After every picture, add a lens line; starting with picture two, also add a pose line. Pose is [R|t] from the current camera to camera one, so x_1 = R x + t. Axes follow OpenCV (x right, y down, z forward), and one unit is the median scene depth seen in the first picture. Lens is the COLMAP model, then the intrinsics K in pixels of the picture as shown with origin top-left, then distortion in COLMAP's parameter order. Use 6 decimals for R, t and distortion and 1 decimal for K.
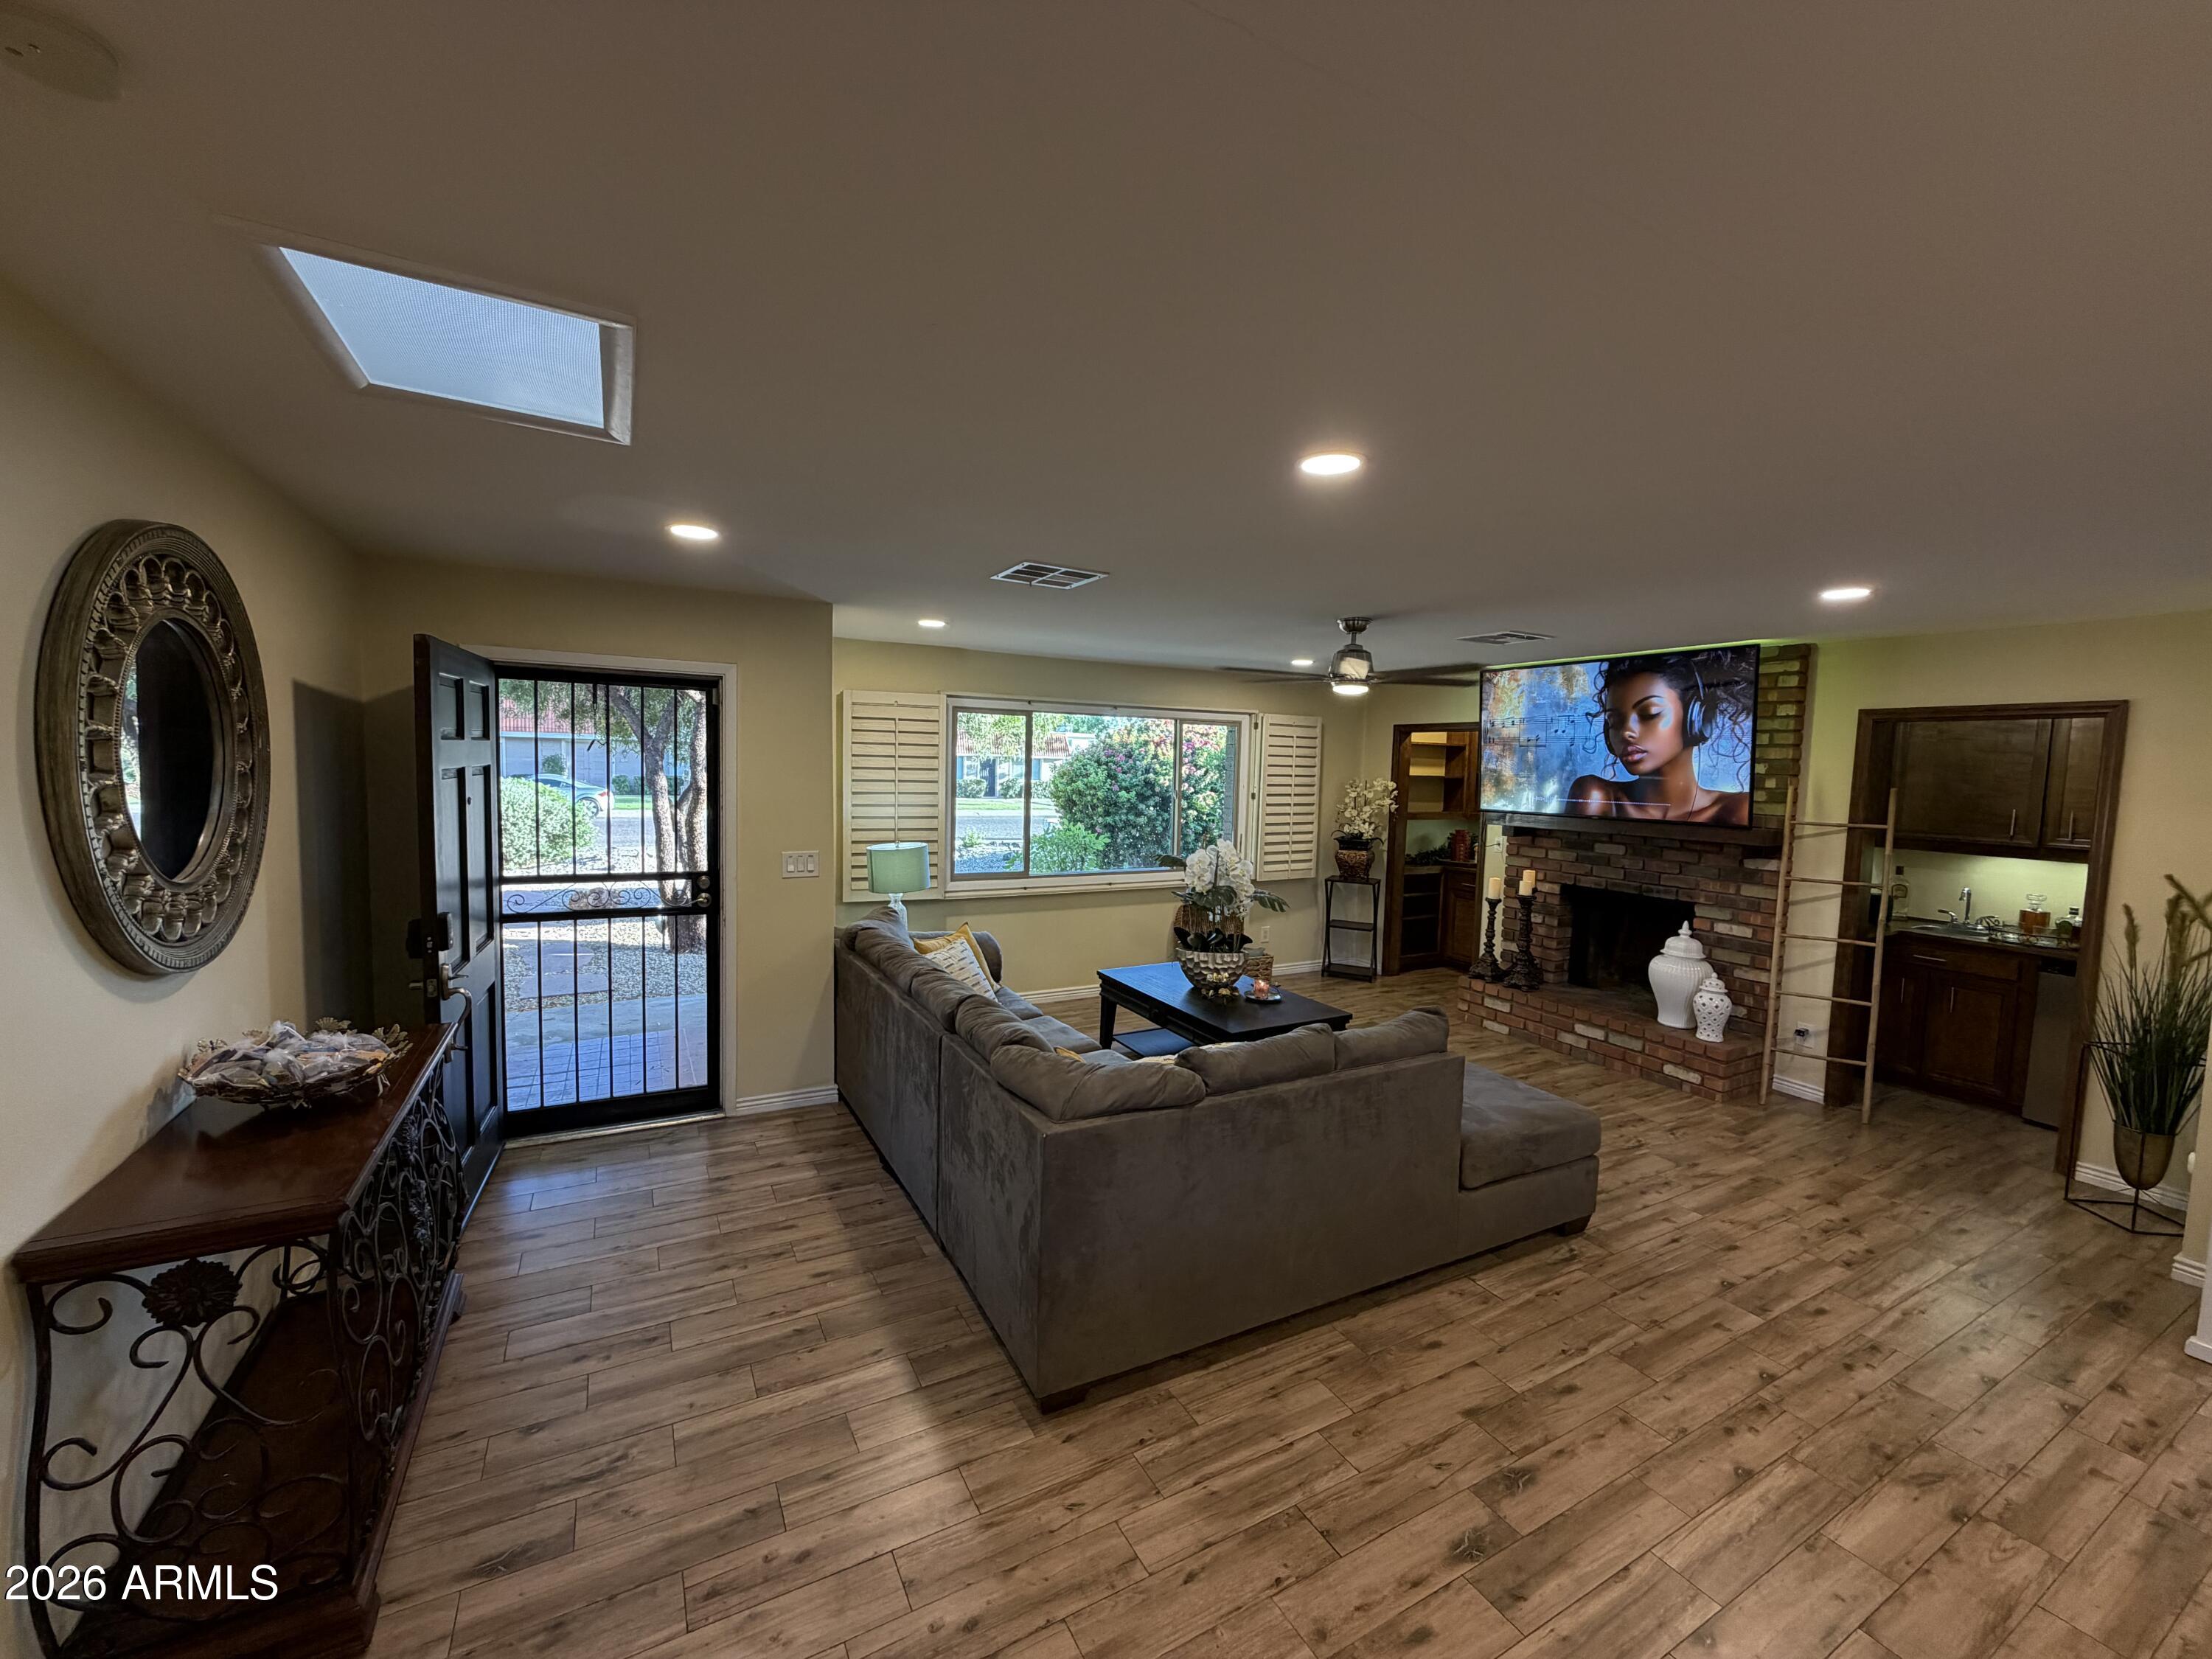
lens RADIAL K [[883.2, 0, 1095.9], [0, 883.2, 829.7], [0, 0, 1]] dist [-0.002624, 0.000635]
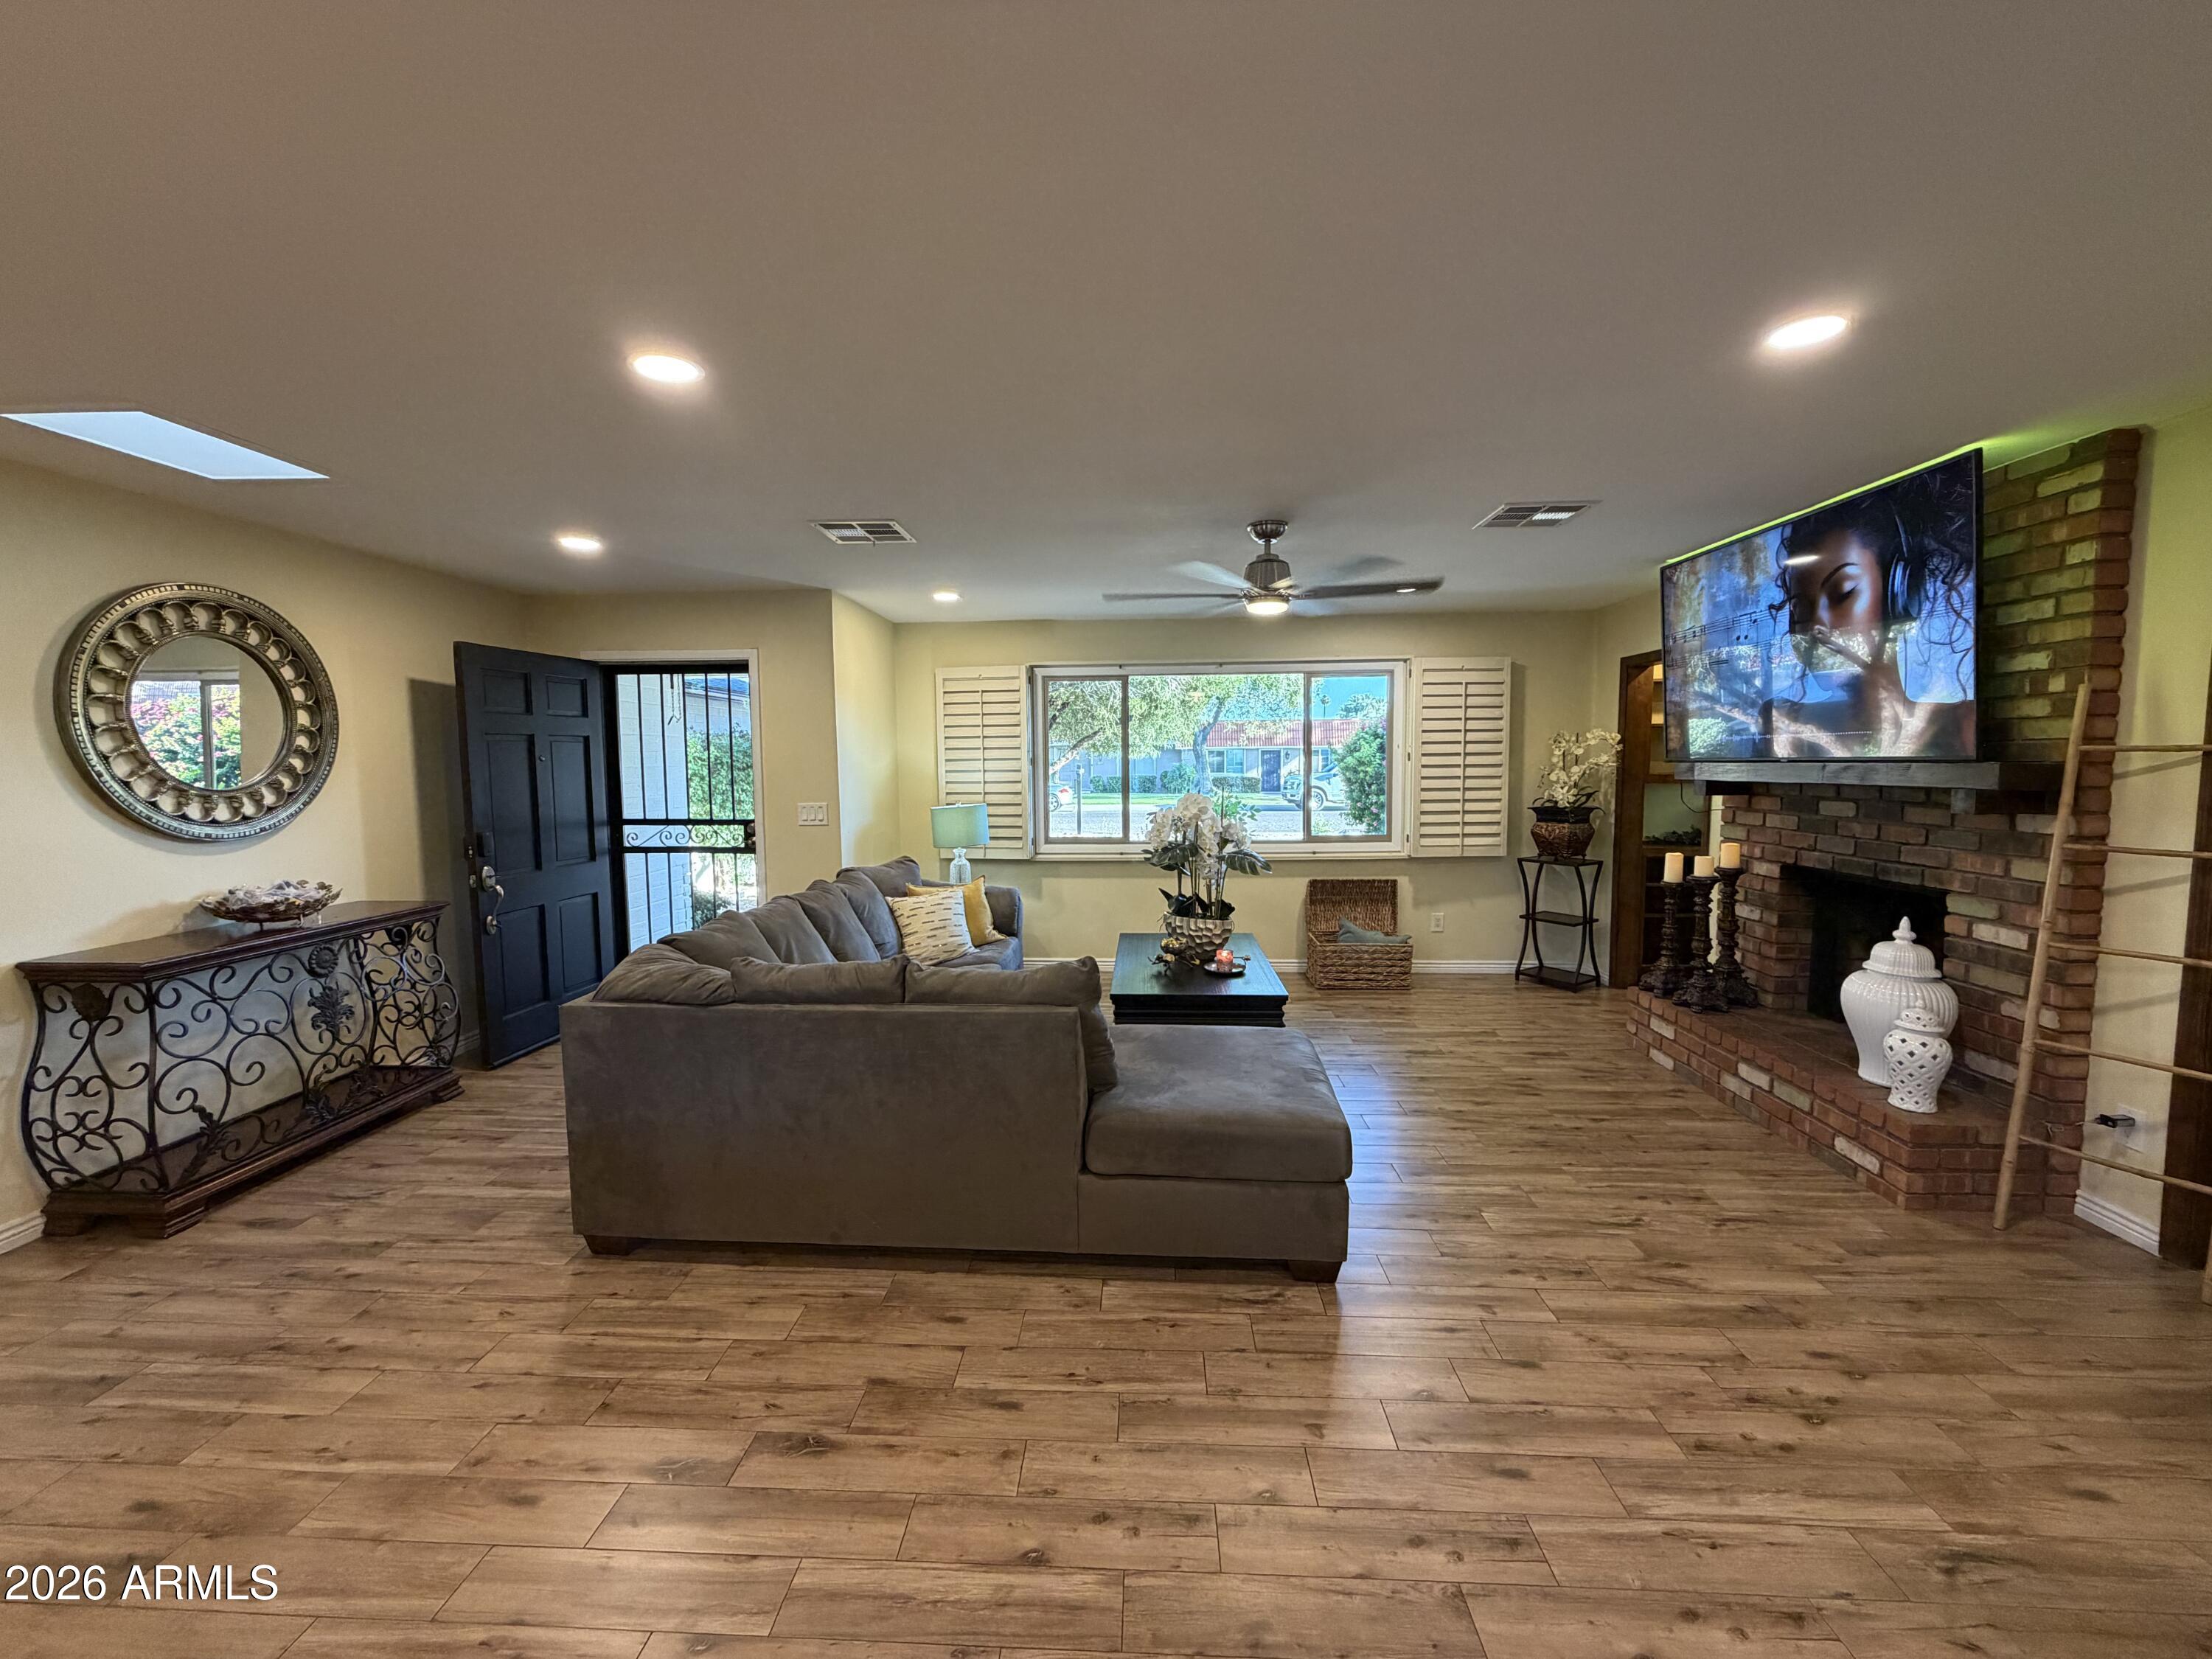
lens RADIAL K [[883.2, 0, 1097.9], [0, 883.2, 829.5], [0, 0, 1]] dist [-0.002624, 0.000635]
pose [[0.850263, 0.008739, -0.526285, 0.527975], [-0.009579, 0.999953, 0.001129, 0.047978], [0.526271, 0.004082, 0.850307, 0.173542]]
